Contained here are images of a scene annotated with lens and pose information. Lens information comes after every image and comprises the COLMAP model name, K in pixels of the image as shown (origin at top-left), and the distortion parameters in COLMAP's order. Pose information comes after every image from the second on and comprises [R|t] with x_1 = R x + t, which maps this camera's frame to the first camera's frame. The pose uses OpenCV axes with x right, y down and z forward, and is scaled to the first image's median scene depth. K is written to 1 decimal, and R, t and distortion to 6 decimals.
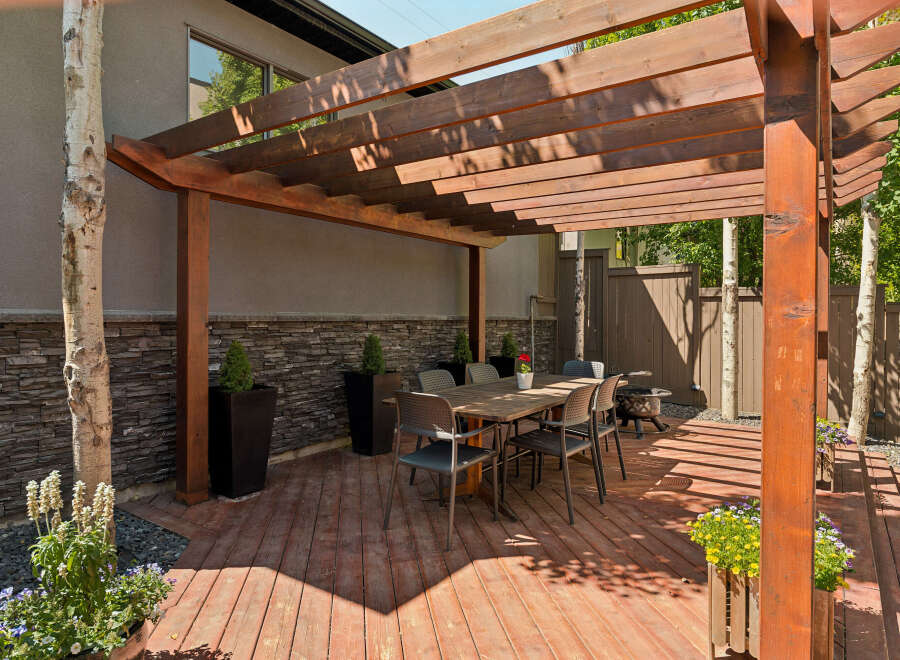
lens RADIAL K [[561.1, 0, 444.1], [0, 561.1, 313.4], [0, 0, 1]] dist [-0.010122, -0.000497]
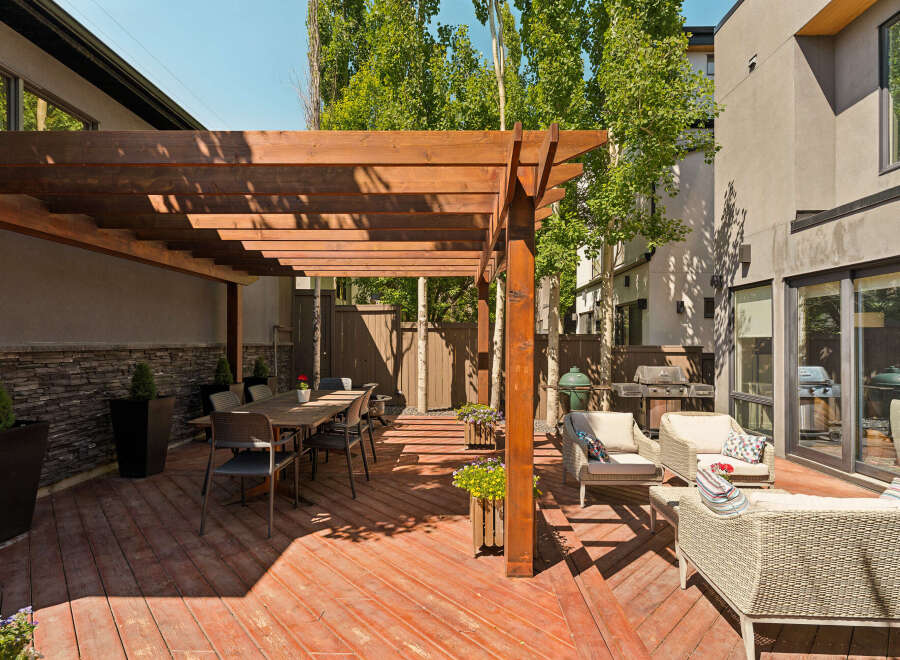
lens RADIAL K [[448.6, 0, 450.3], [0, 448.6, 335.9], [0, 0, 1]] dist [0.005297, 0.000859]
pose [[0.833331, 0.003104, 0.552765, -0.118919], [-0.000557, 0.999988, -0.004775, -0.009026], [-0.552774, 0.003672, 0.833323, -0.026297]]
